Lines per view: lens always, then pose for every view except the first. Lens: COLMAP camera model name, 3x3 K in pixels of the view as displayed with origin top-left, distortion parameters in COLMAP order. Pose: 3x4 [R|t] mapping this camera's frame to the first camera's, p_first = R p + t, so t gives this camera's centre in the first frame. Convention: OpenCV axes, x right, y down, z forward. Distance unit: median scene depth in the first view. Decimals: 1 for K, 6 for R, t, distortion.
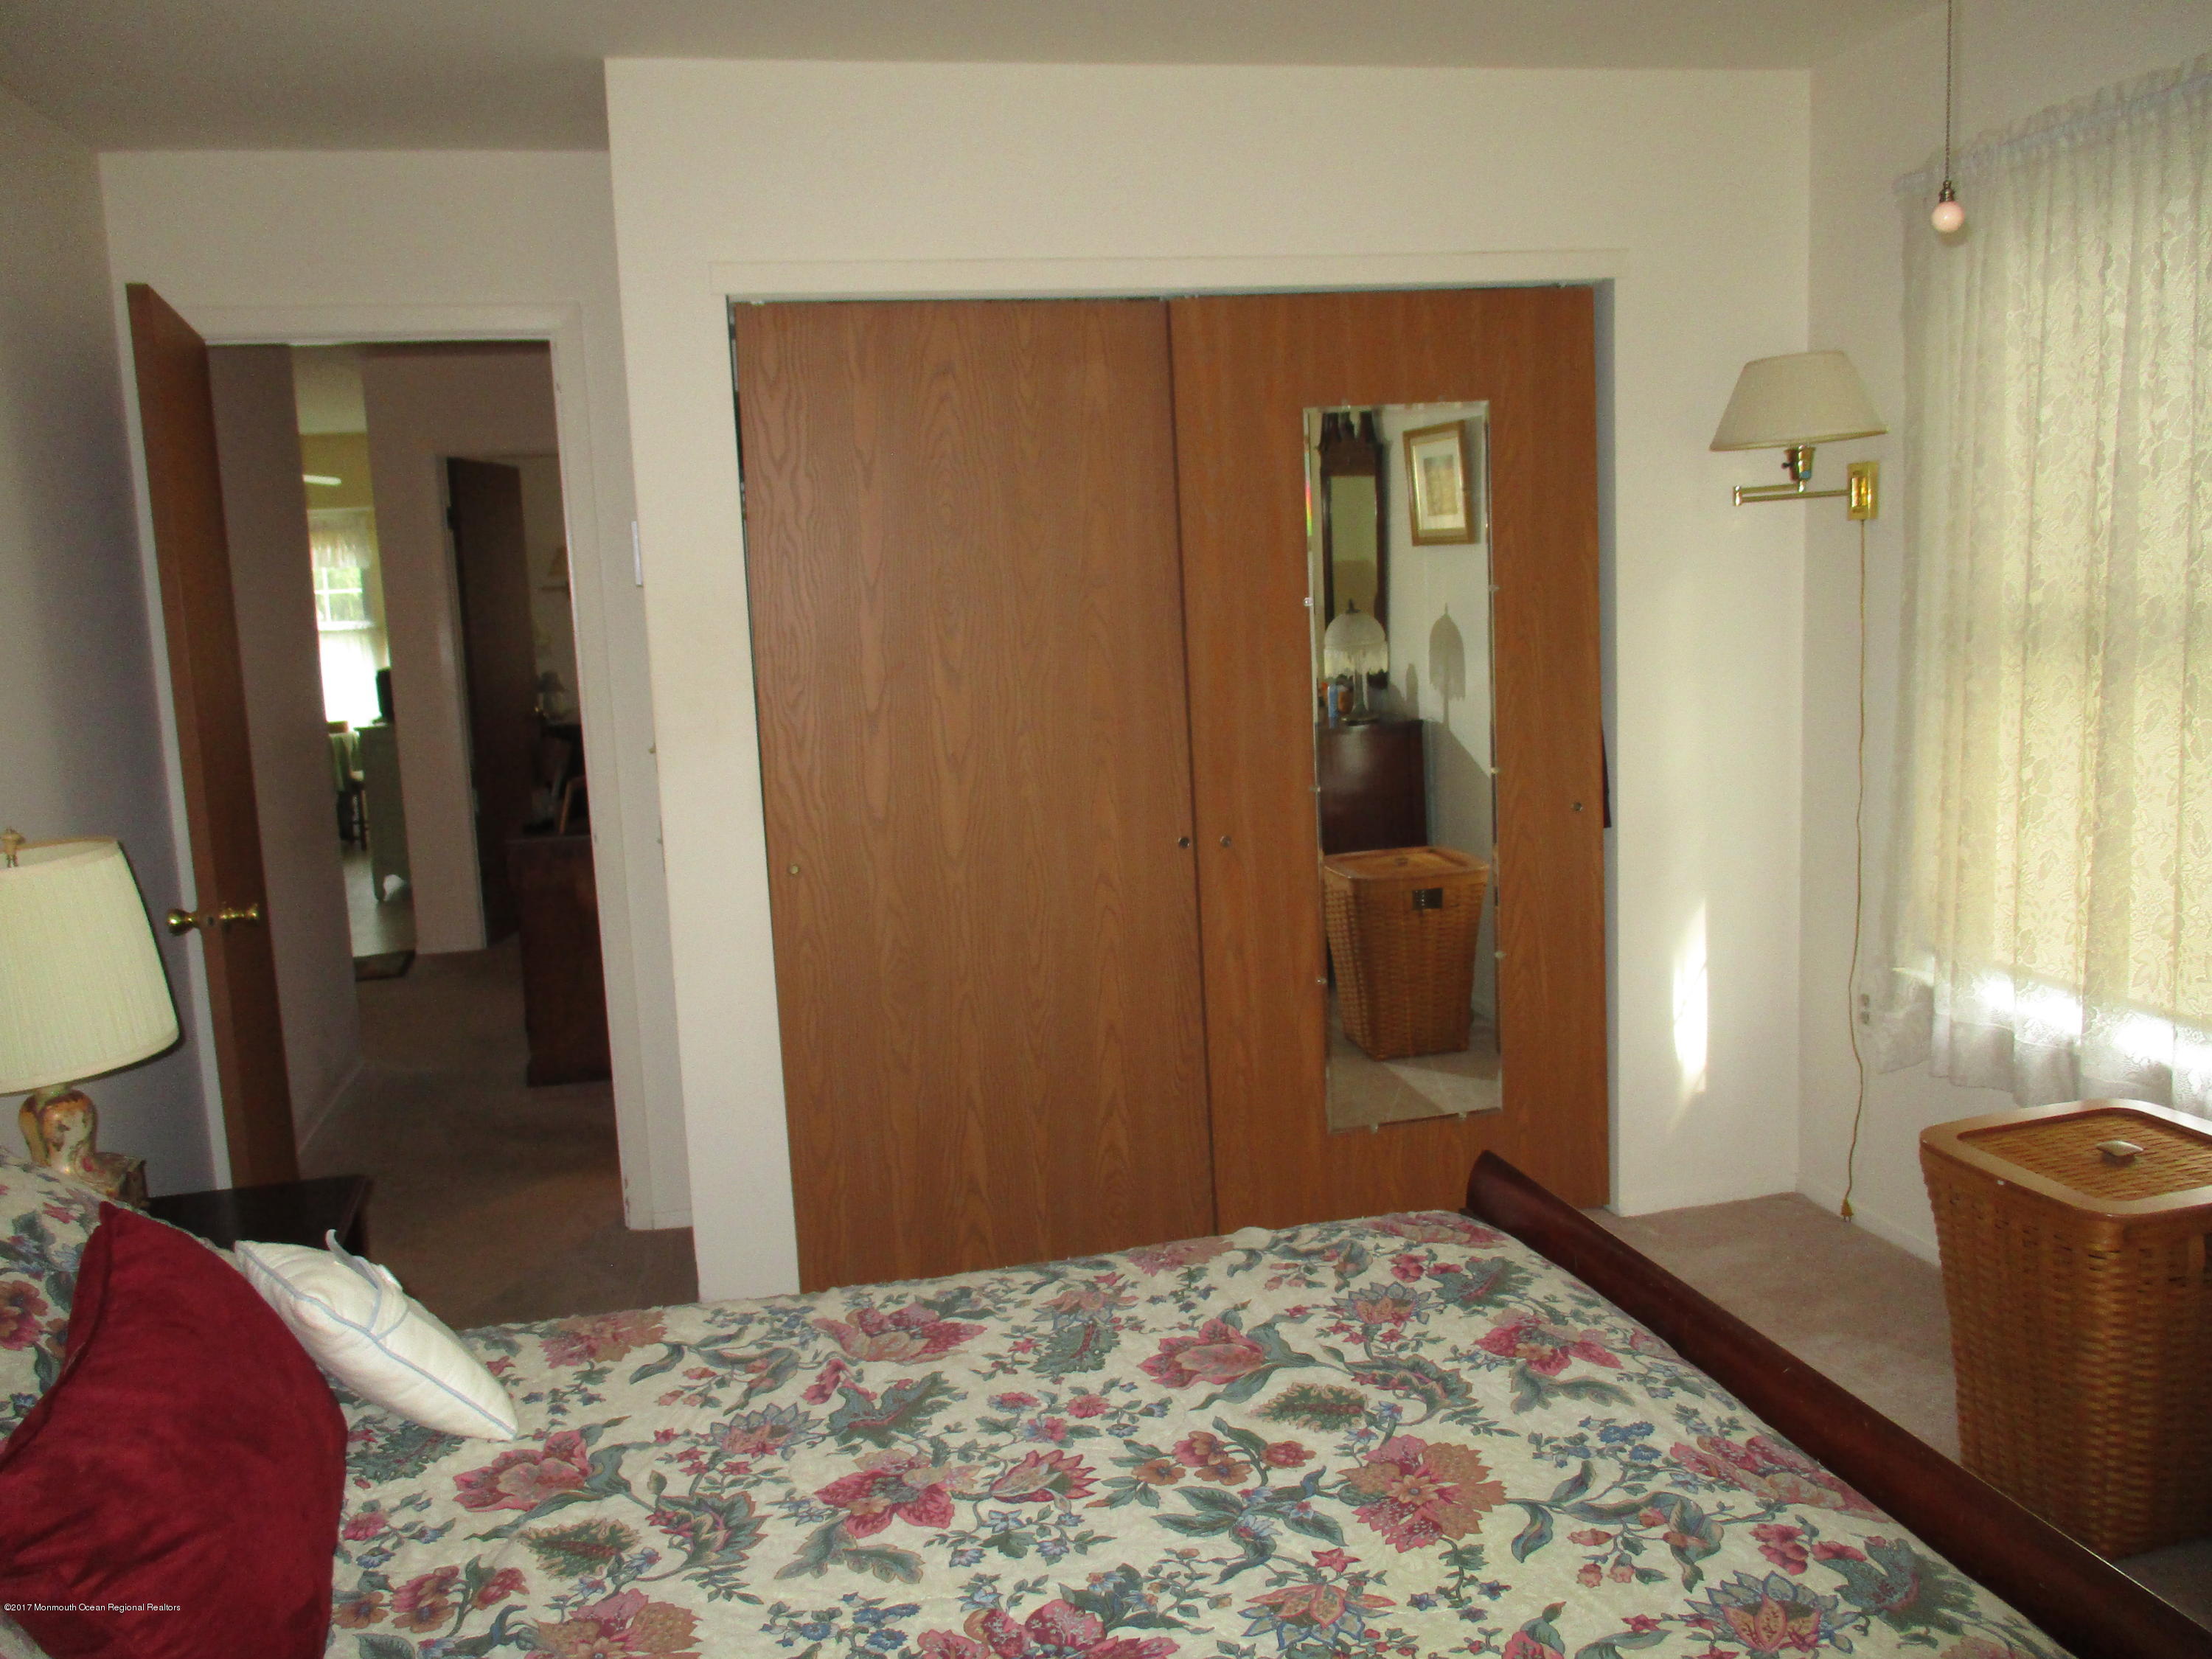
lens RADIAL K [[1838.4, 0, 1108.7], [0, 1838.4, 821.2], [0, 0, 1]] dist [-0.036862, 0.021702]
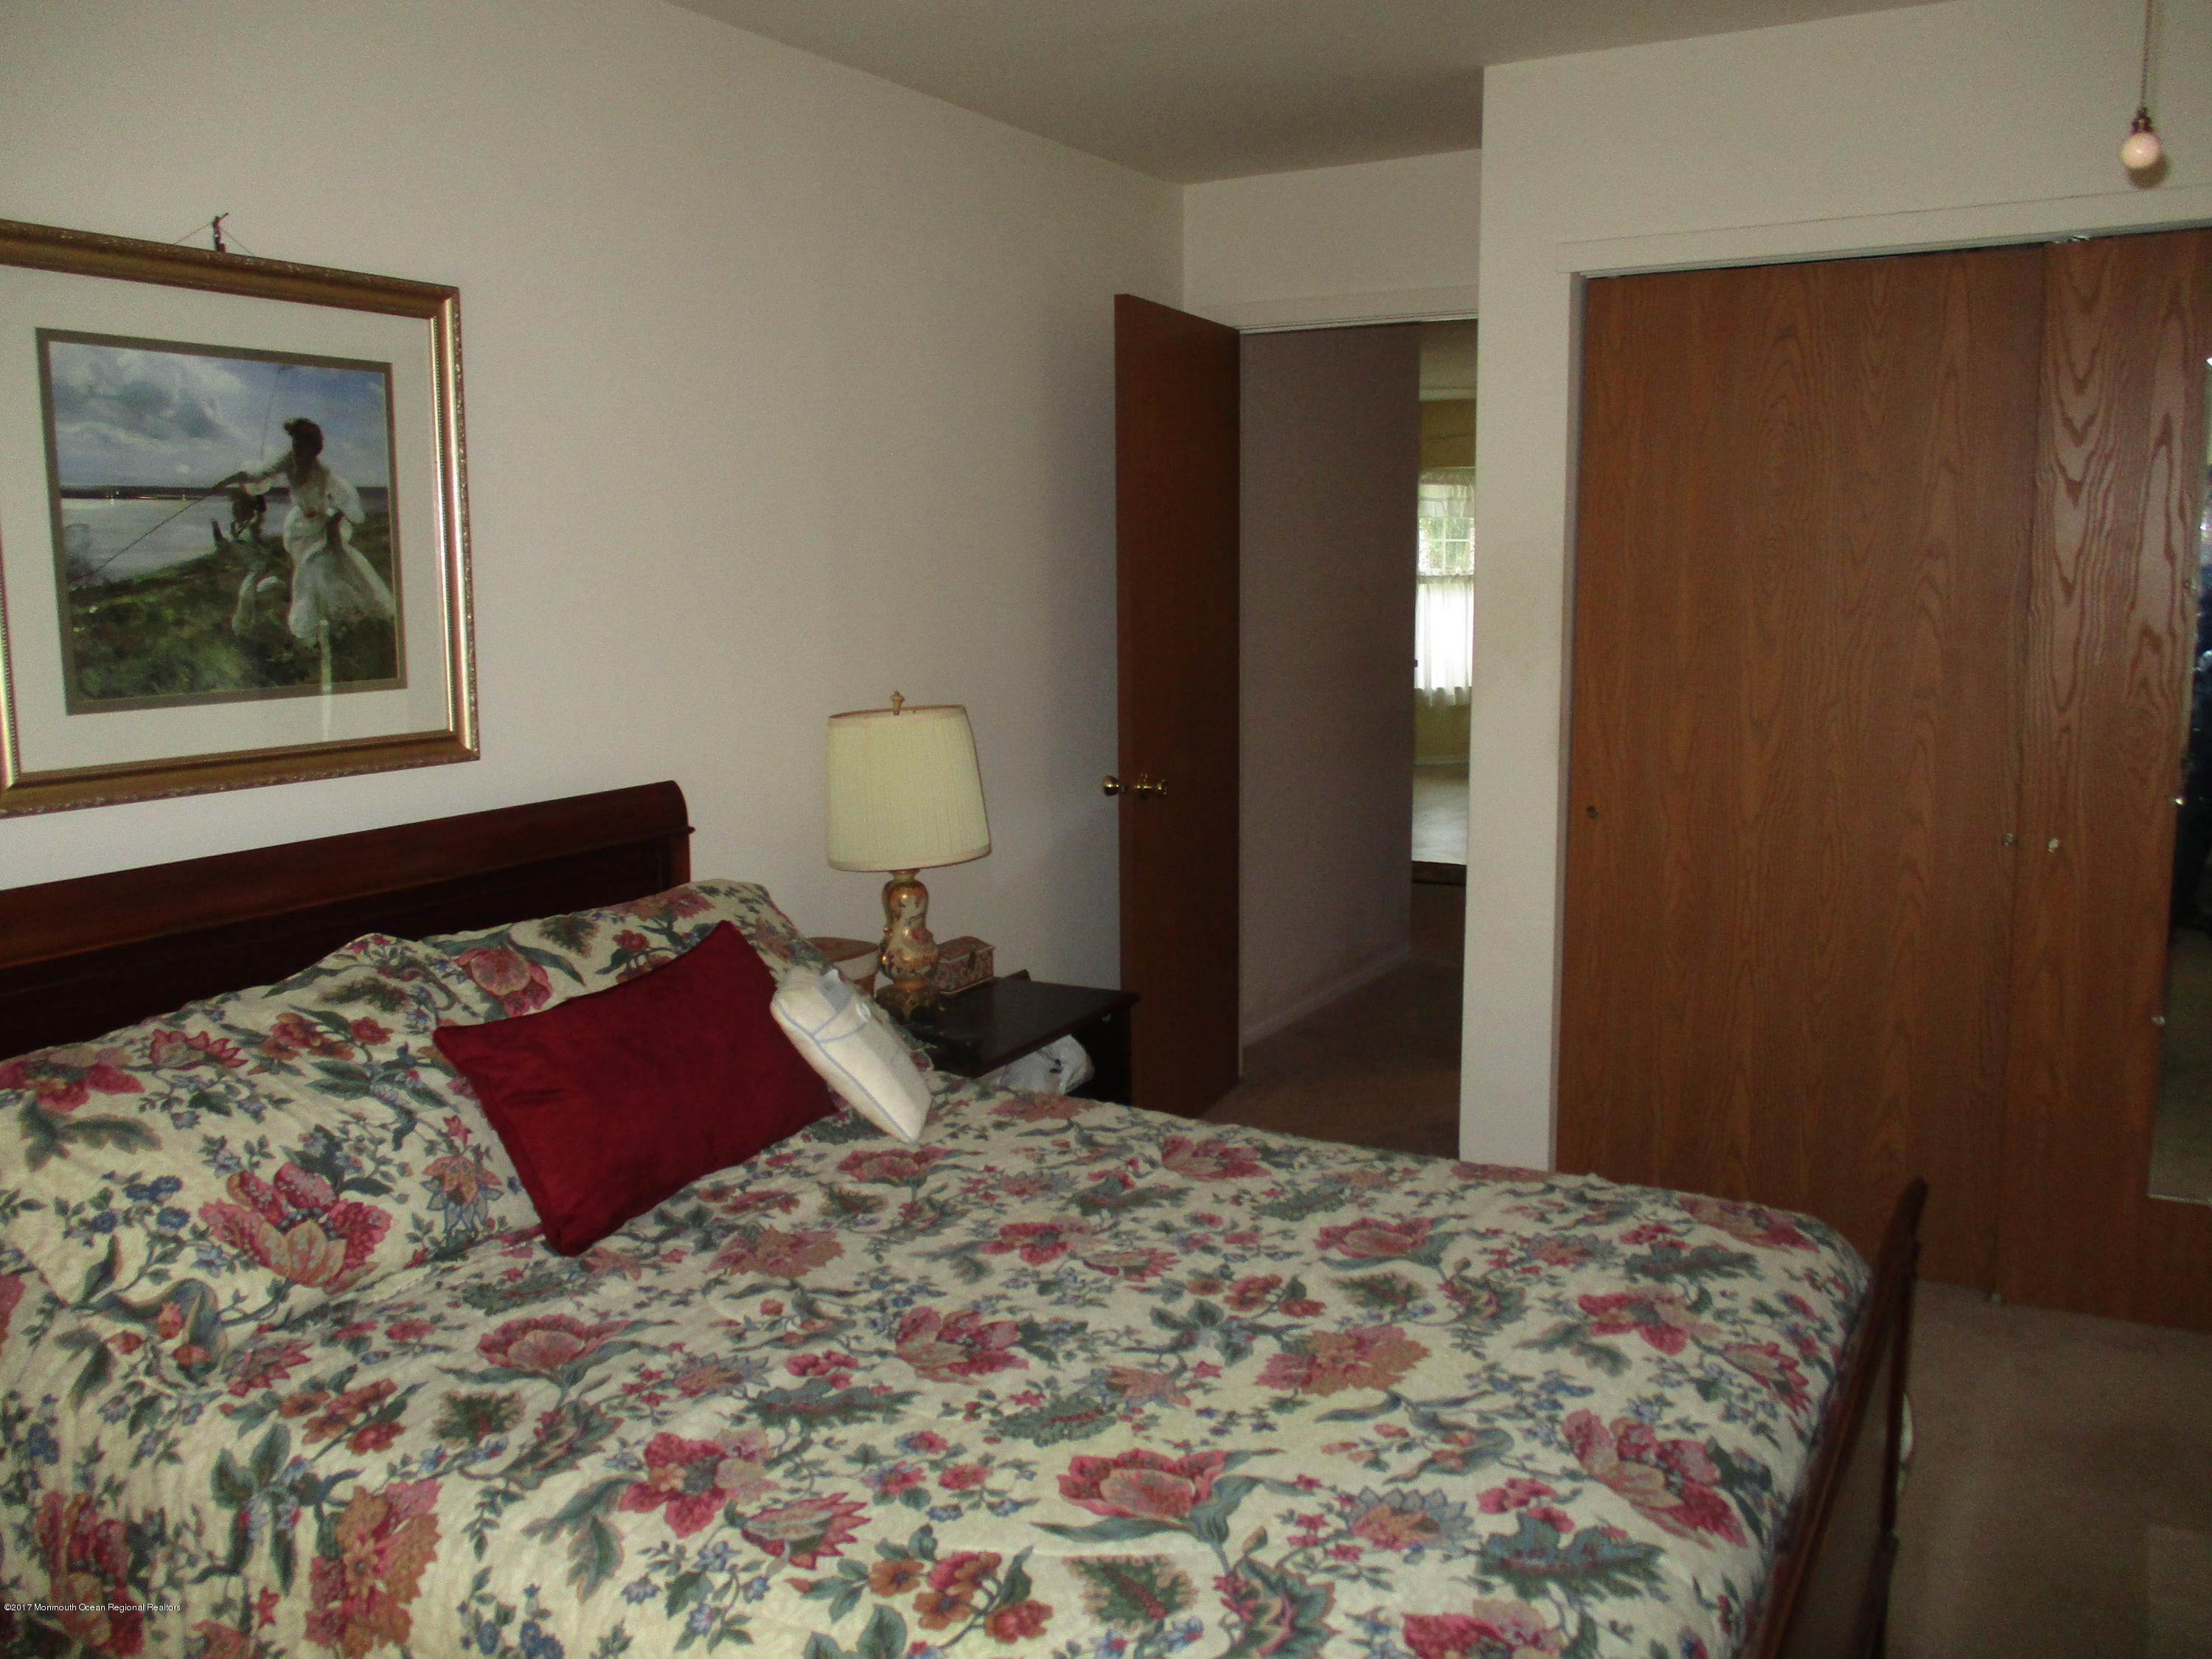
lens RADIAL K [[1838.4, 0, 1118.2], [0, 1838.4, 832.6], [0, 0, 1]] dist [-0.036862, 0.021702]
pose [[0.732909, 0.137010, -0.666387, 0.693671], [-0.114521, 0.990380, 0.077671, -0.026216], [0.670618, 0.019390, 0.741549, 0.053639]]
